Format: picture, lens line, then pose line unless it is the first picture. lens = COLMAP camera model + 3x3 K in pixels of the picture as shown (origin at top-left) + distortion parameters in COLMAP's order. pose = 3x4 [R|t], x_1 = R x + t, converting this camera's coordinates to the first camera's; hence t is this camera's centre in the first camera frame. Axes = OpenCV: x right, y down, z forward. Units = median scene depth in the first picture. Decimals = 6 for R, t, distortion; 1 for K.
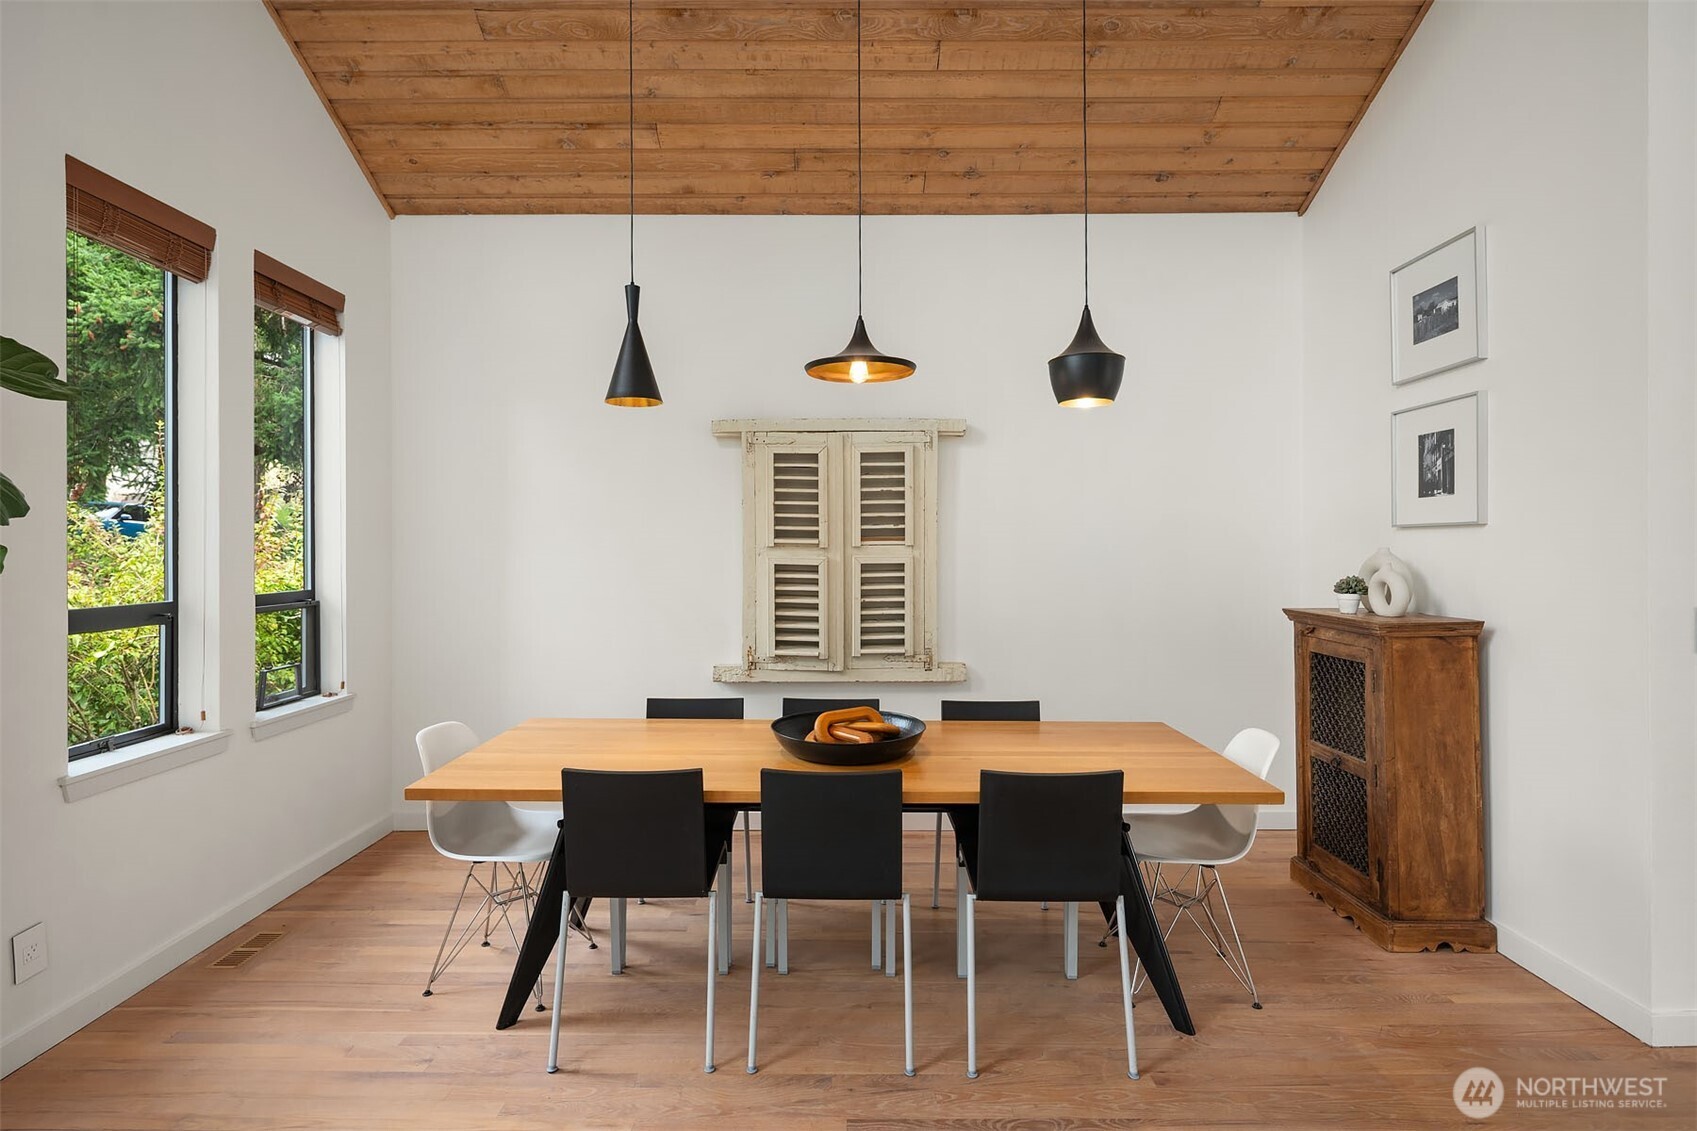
lens RADIAL K [[844.3, 0, 835.1], [0, 844.3, 539.2], [0, 0, 1]] dist [0.009836, -0.005492]
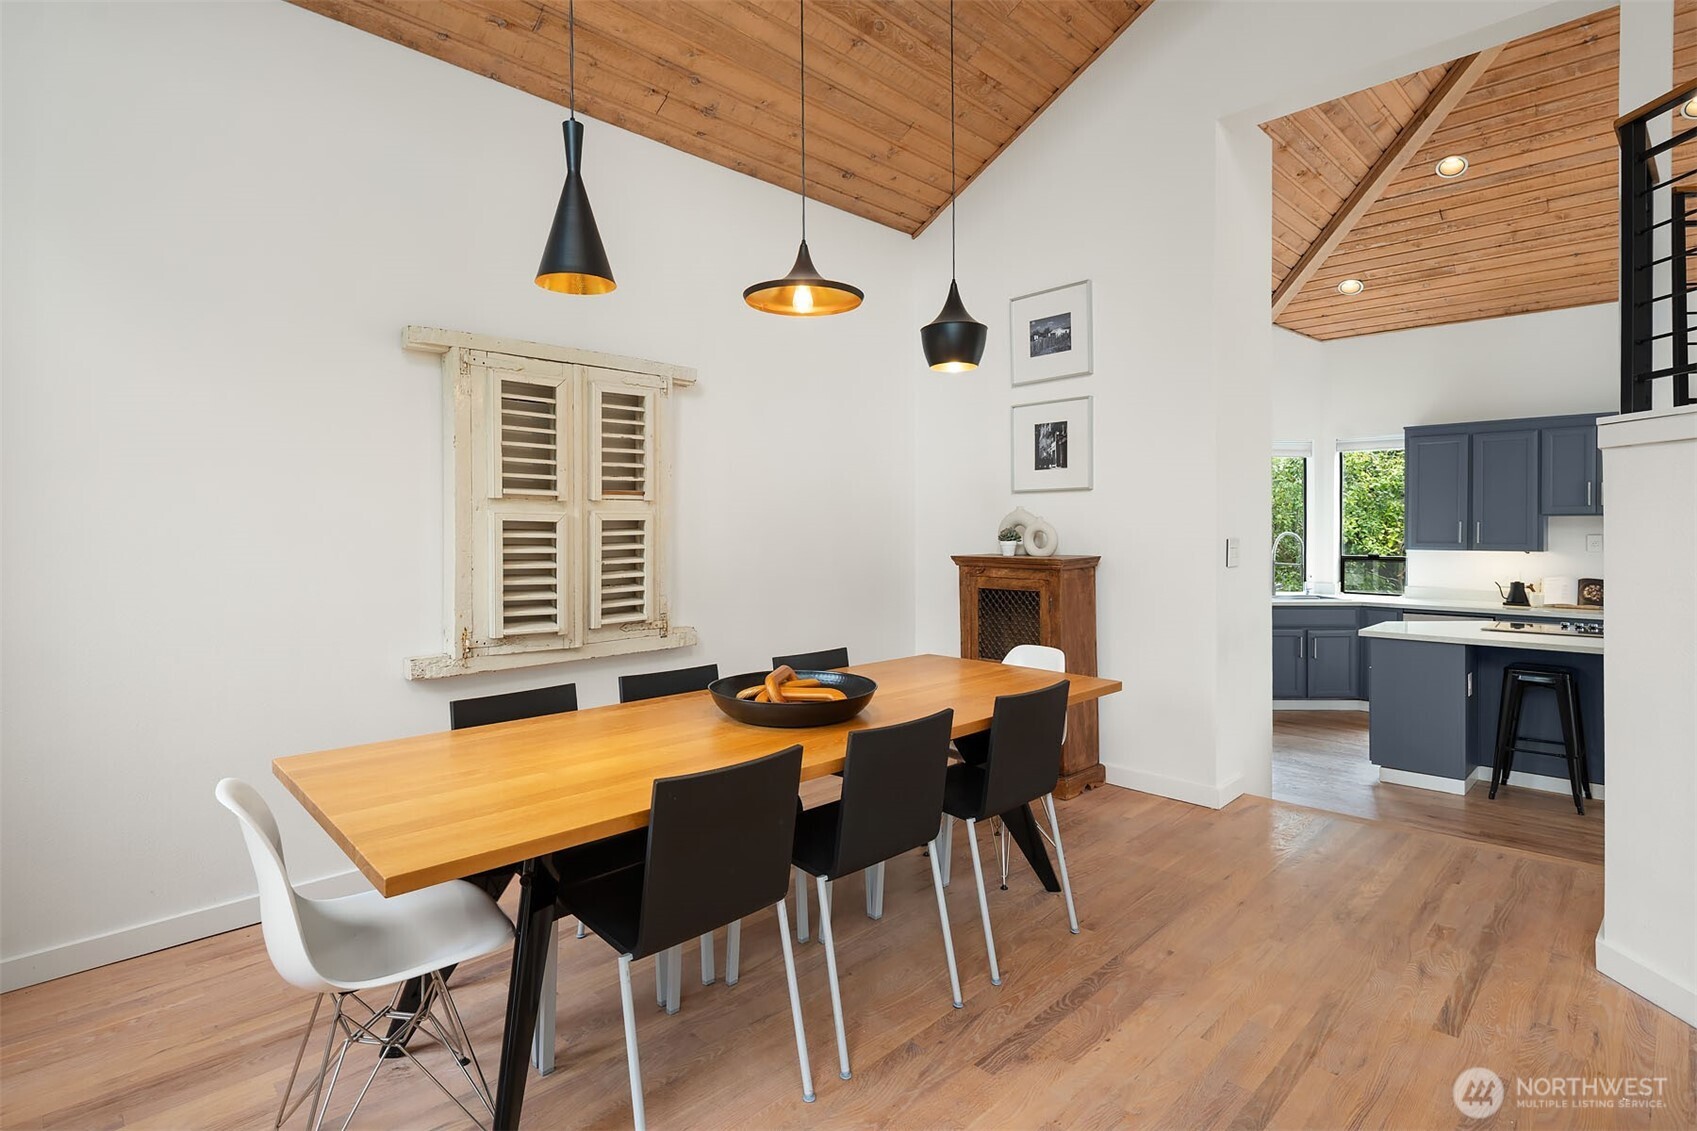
lens RADIAL K [[844.3, 0, 826.8], [0, 844.3, 529.7], [0, 0, 1]] dist [0.009836, -0.005492]
pose [[0.707005, -0.002393, 0.707205, -0.440316], [-0.003146, 0.999974, 0.006529, 0.033701], [-0.707202, -0.006842, 0.706978, 0.239243]]
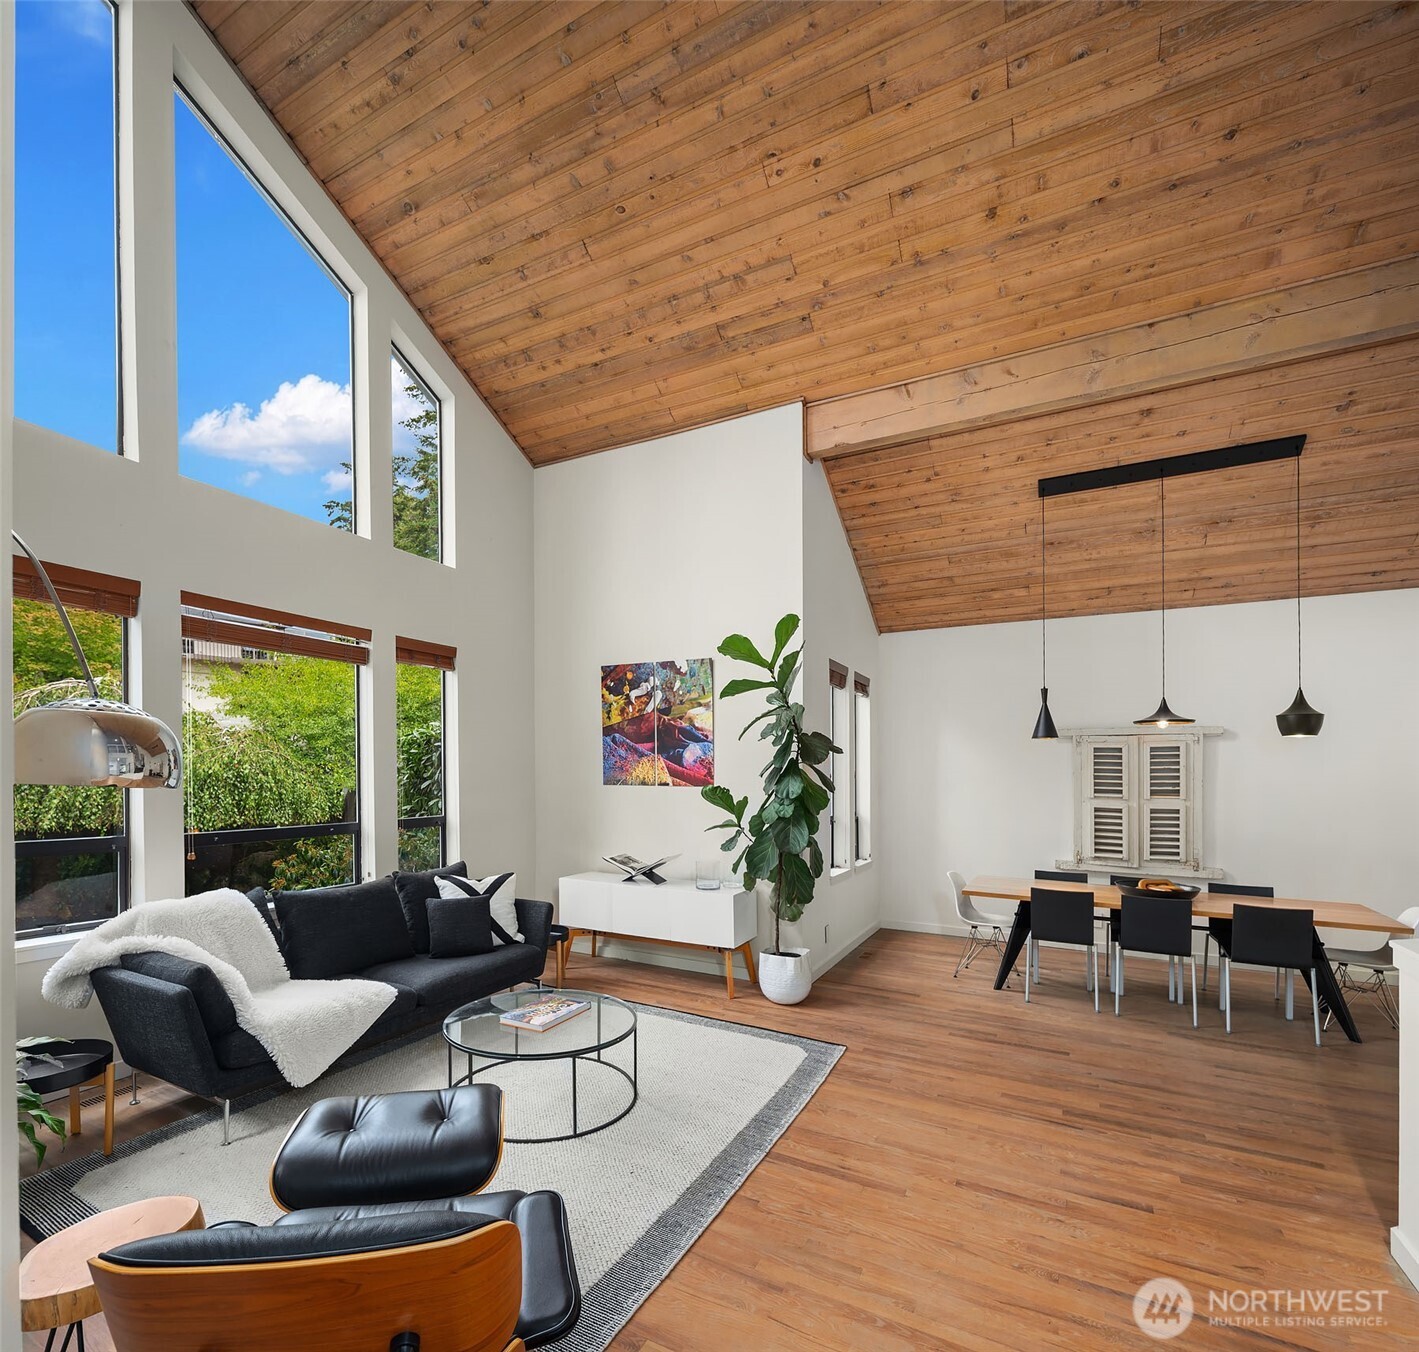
lens RADIAL K [[711.8, 0, 666.8], [0, 711.8, 760.6], [0, 0, 1]] dist [0.002031, -0.001130]
pose [[0.875434, 0.001788, -0.483334, -0.144936], [-0.006281, 0.999951, -0.007676, -0.058241], [0.483297, 0.009755, 0.875402, -0.871424]]
